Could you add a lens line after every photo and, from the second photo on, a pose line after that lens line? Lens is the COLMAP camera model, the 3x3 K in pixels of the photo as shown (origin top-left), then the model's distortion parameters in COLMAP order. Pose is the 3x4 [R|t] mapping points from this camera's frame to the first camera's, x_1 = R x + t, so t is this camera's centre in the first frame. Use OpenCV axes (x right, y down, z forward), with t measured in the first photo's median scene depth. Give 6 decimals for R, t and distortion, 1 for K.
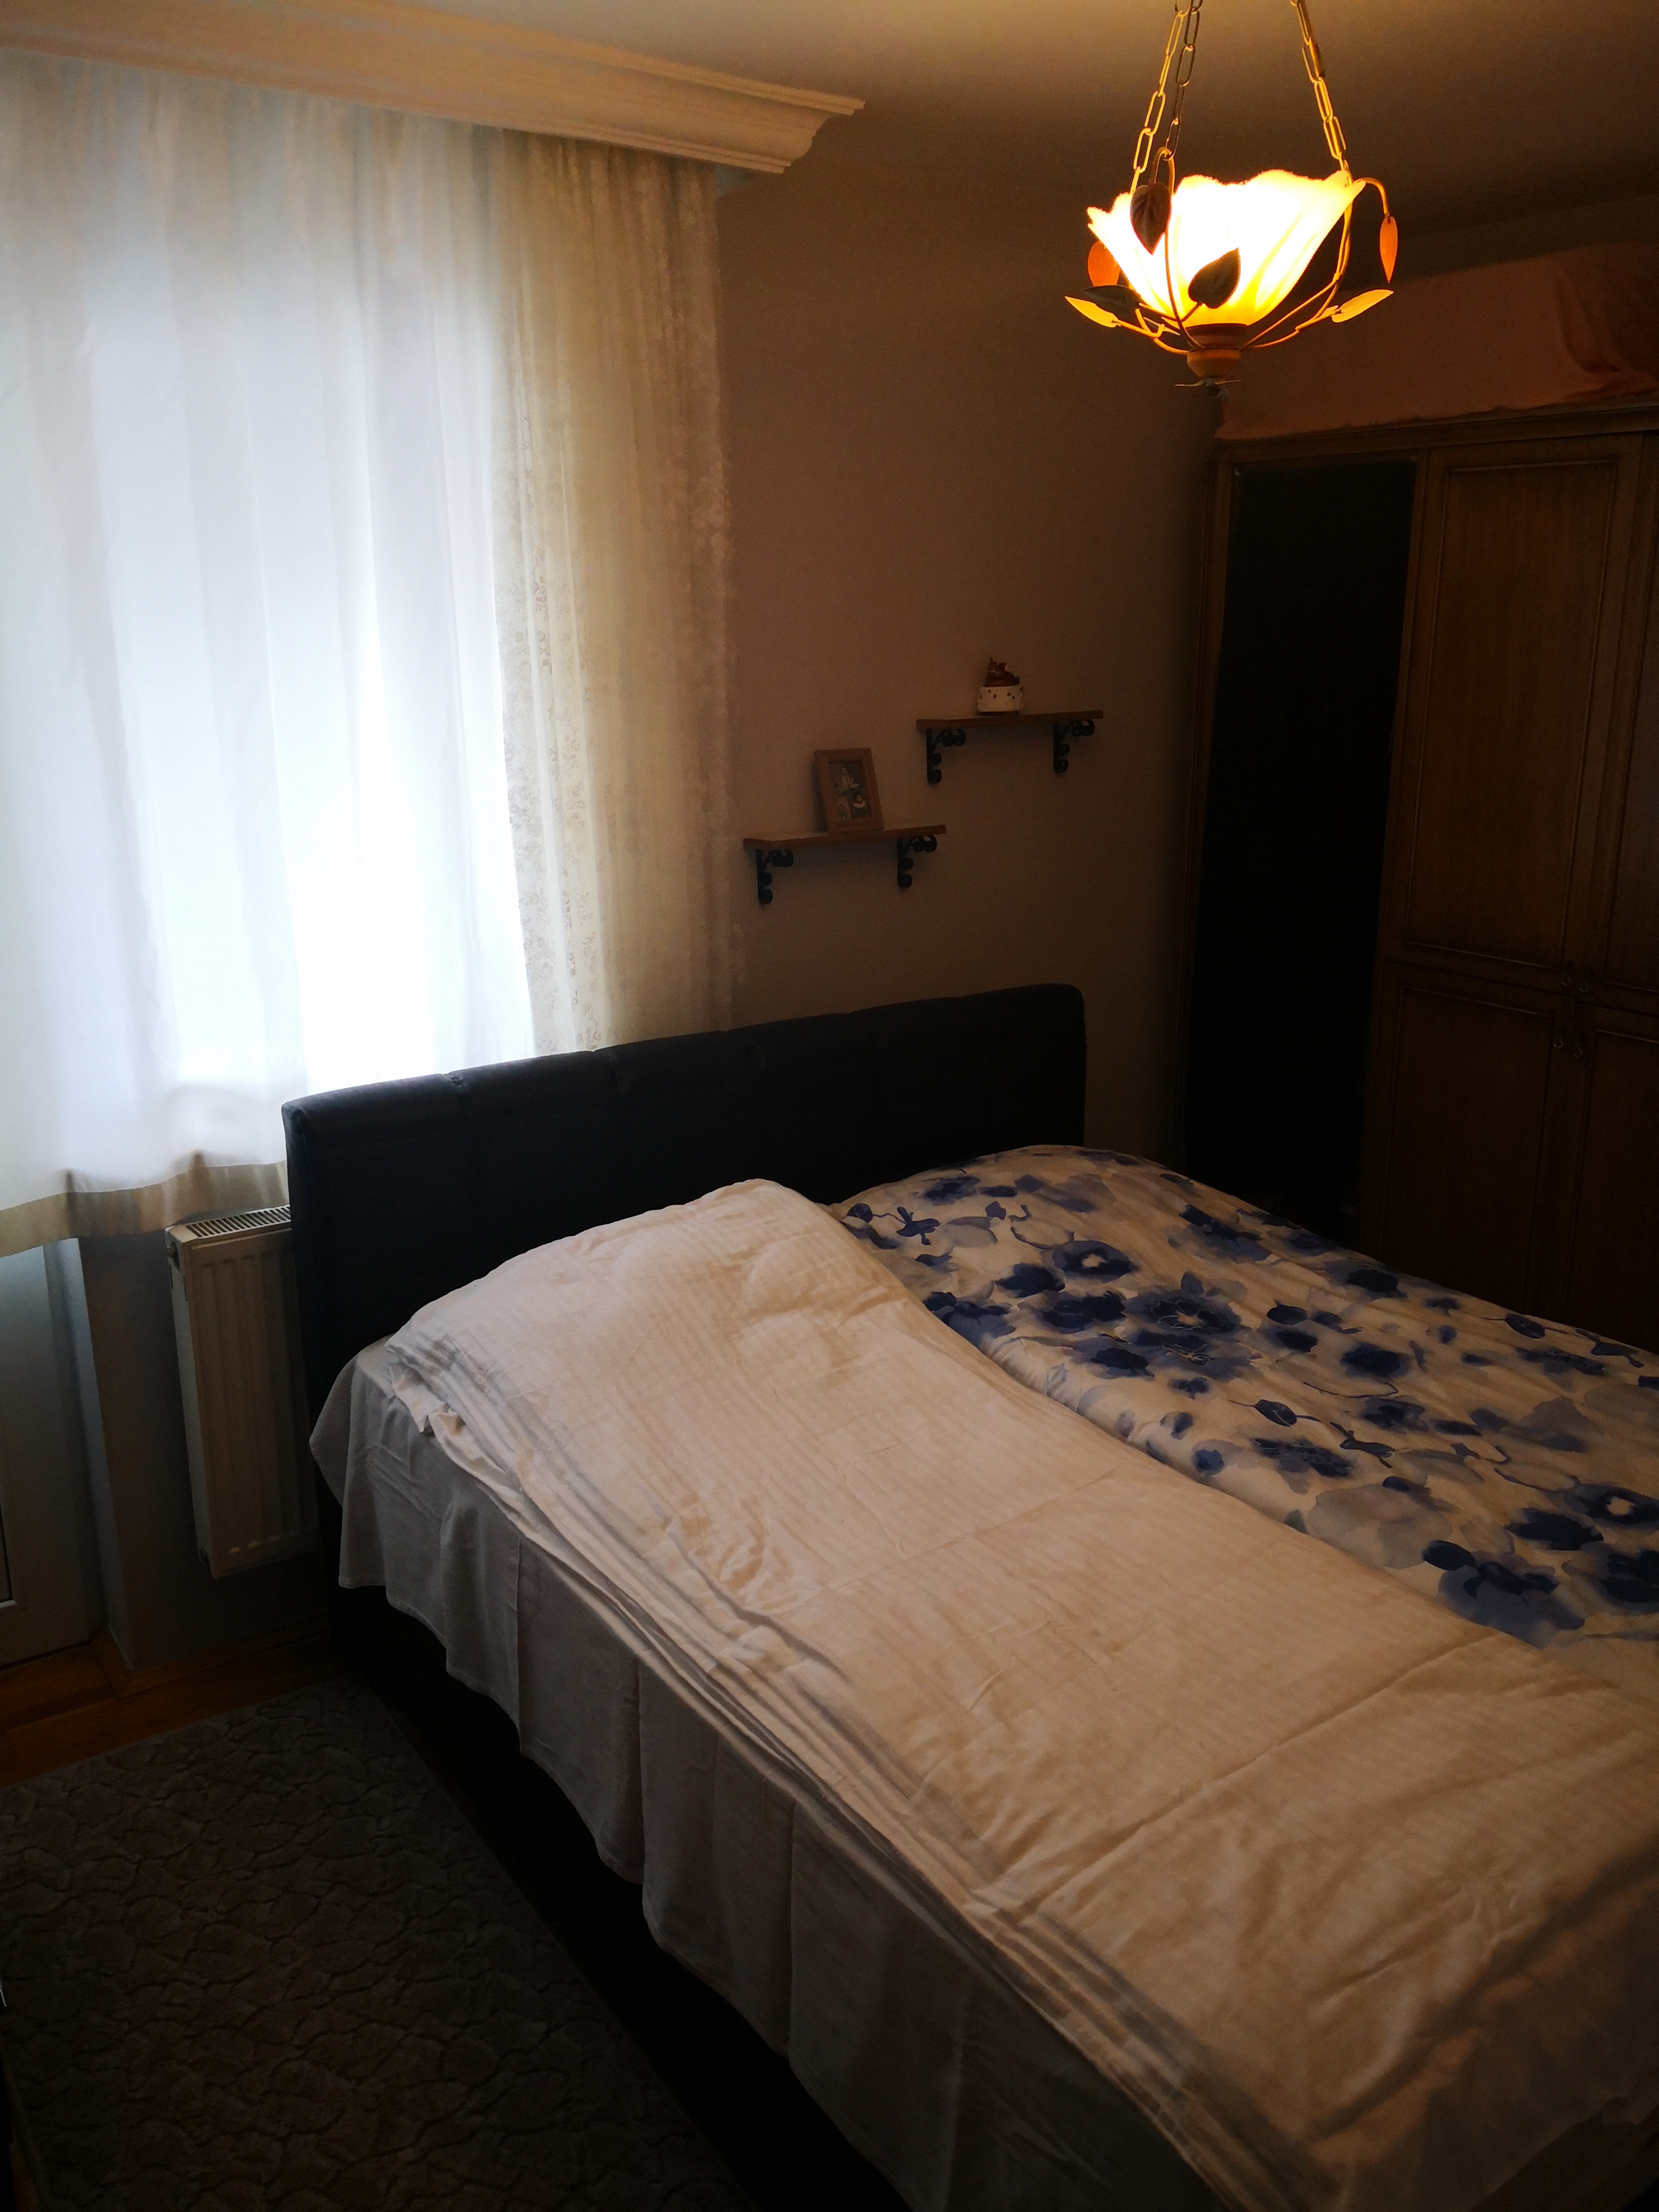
lens RADIAL K [[1797.8, 0, 828.2], [0, 1797.8, 1107.4], [0, 0, 1]] dist [0.015701, -0.037987]
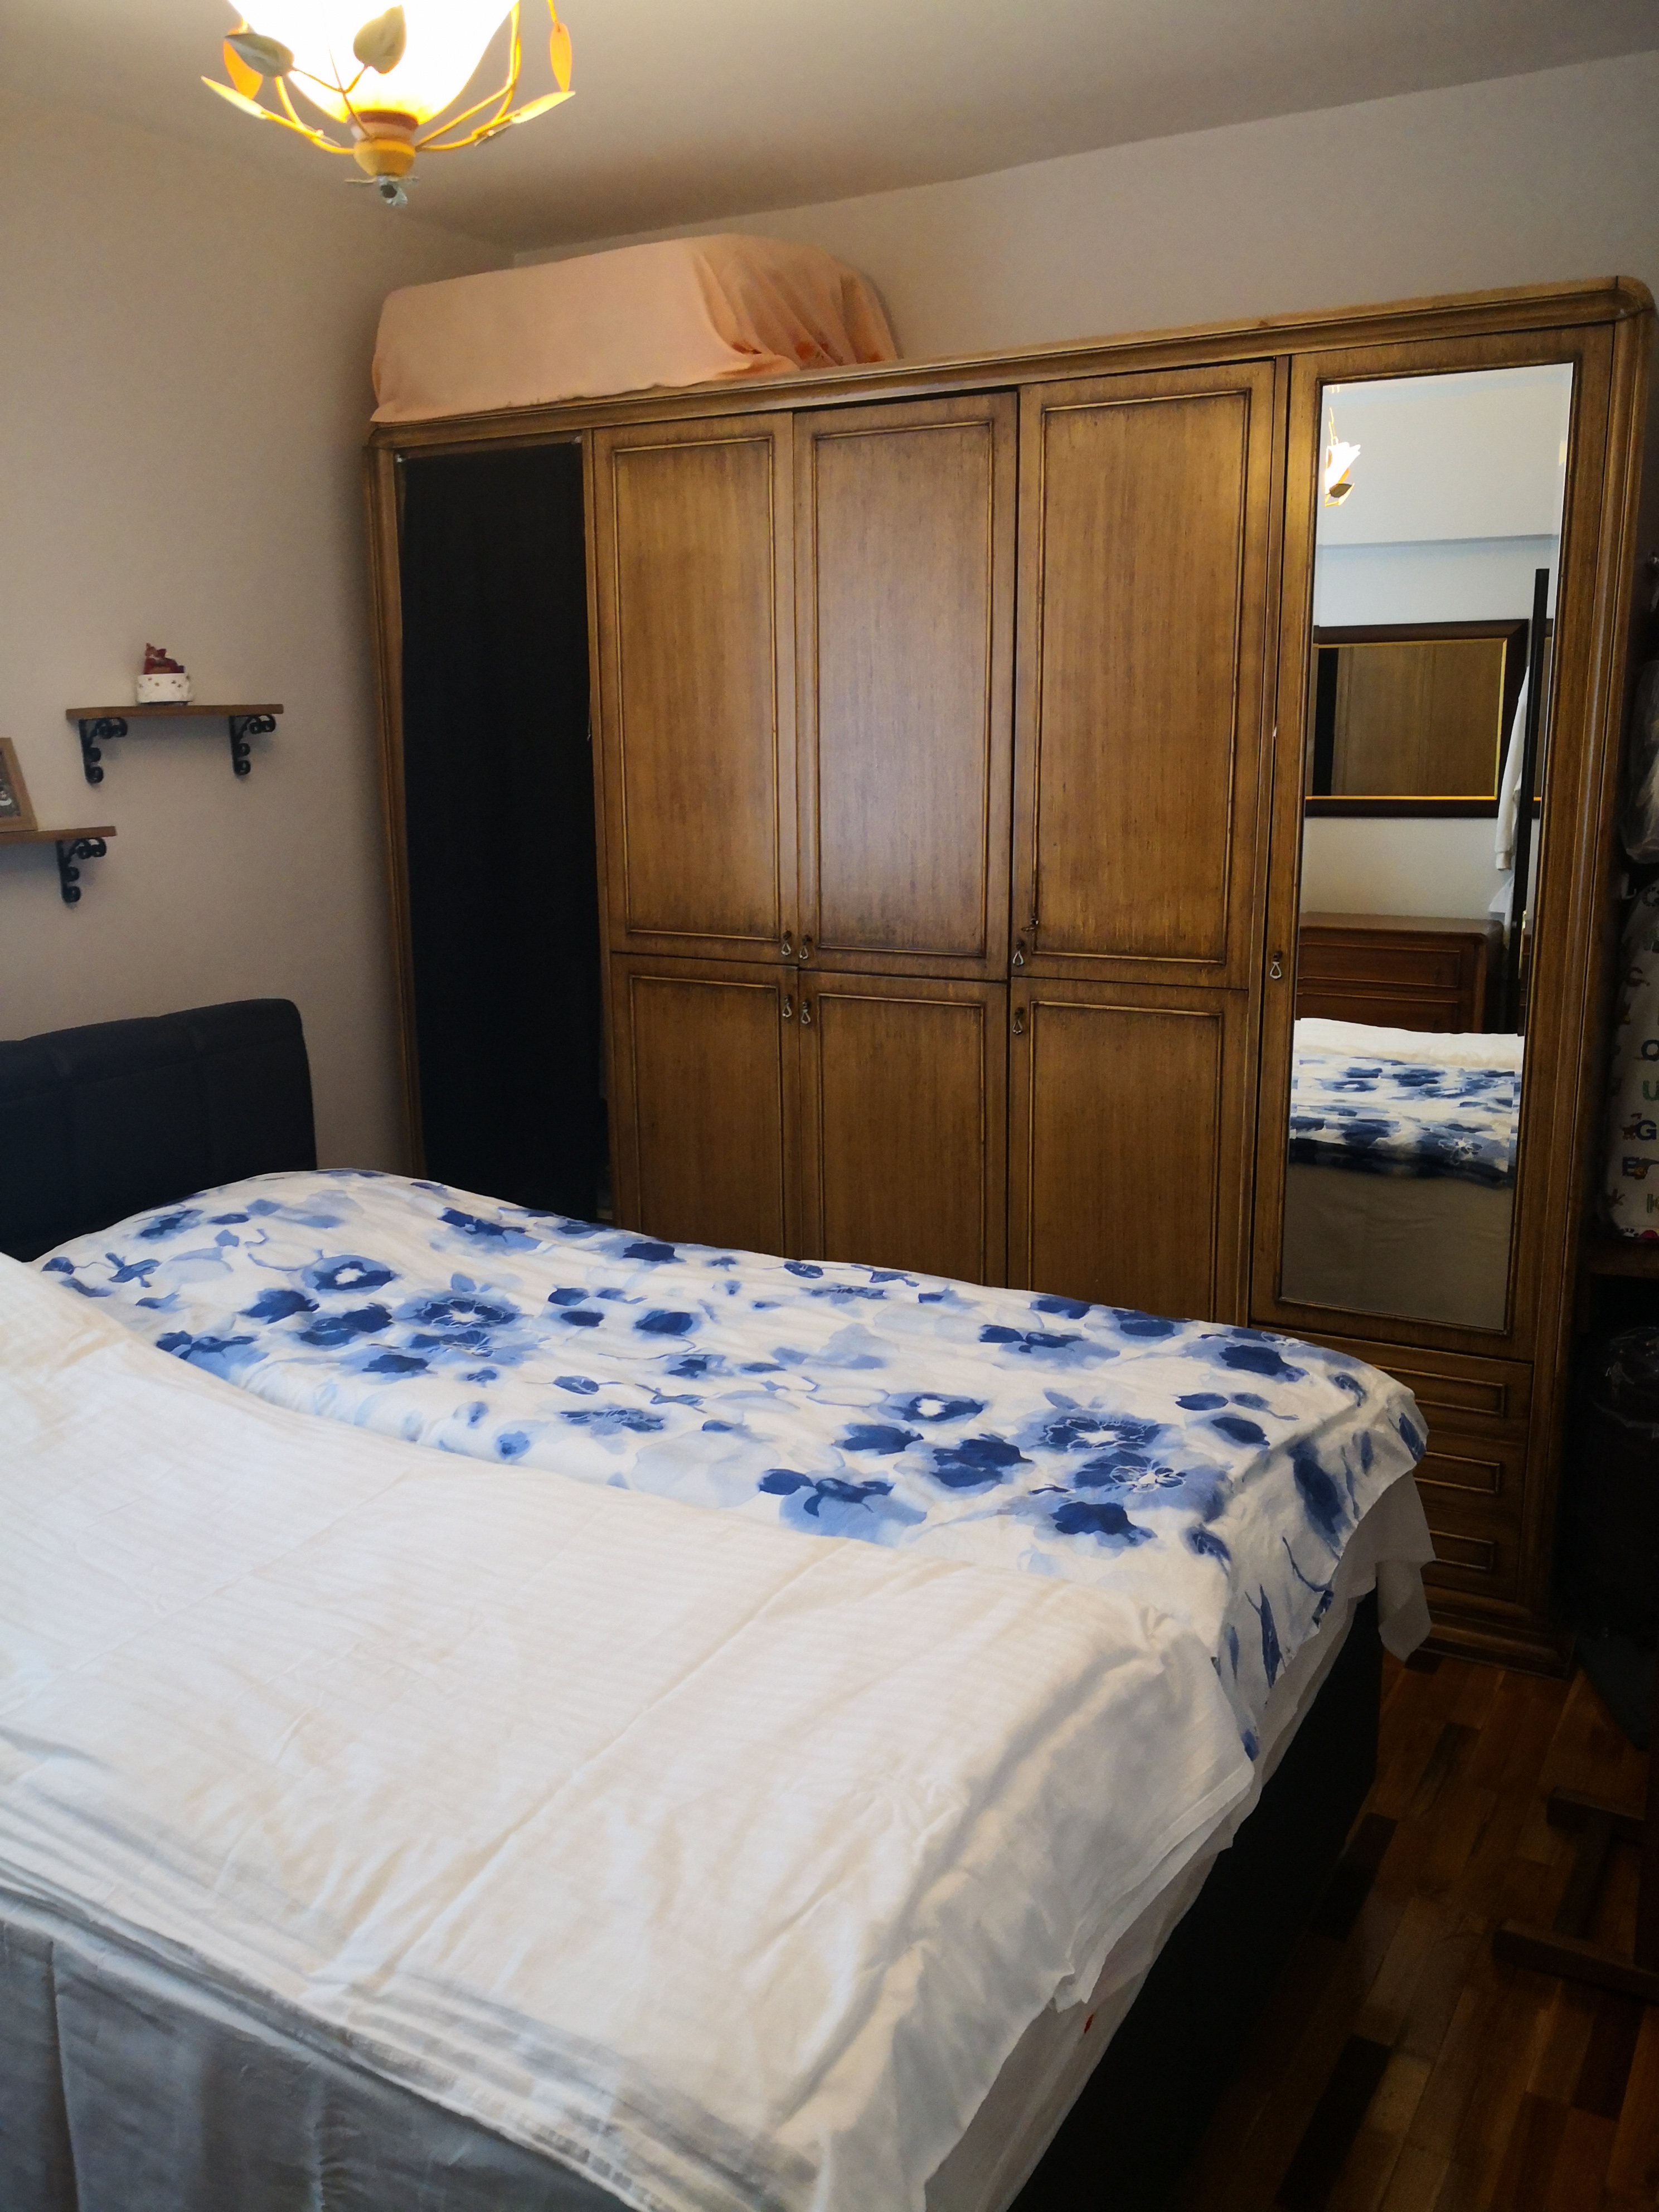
lens RADIAL K [[1797.8, 0, 829.2], [0, 1797.8, 1106.2], [0, 0, 1]] dist [0.015701, -0.037987]
pose [[0.901581, -0.099950, 0.420906, -0.005949], [0.125766, 0.991479, -0.033951, 0.085242], [-0.413926, 0.083545, 0.906469, 0.121644]]
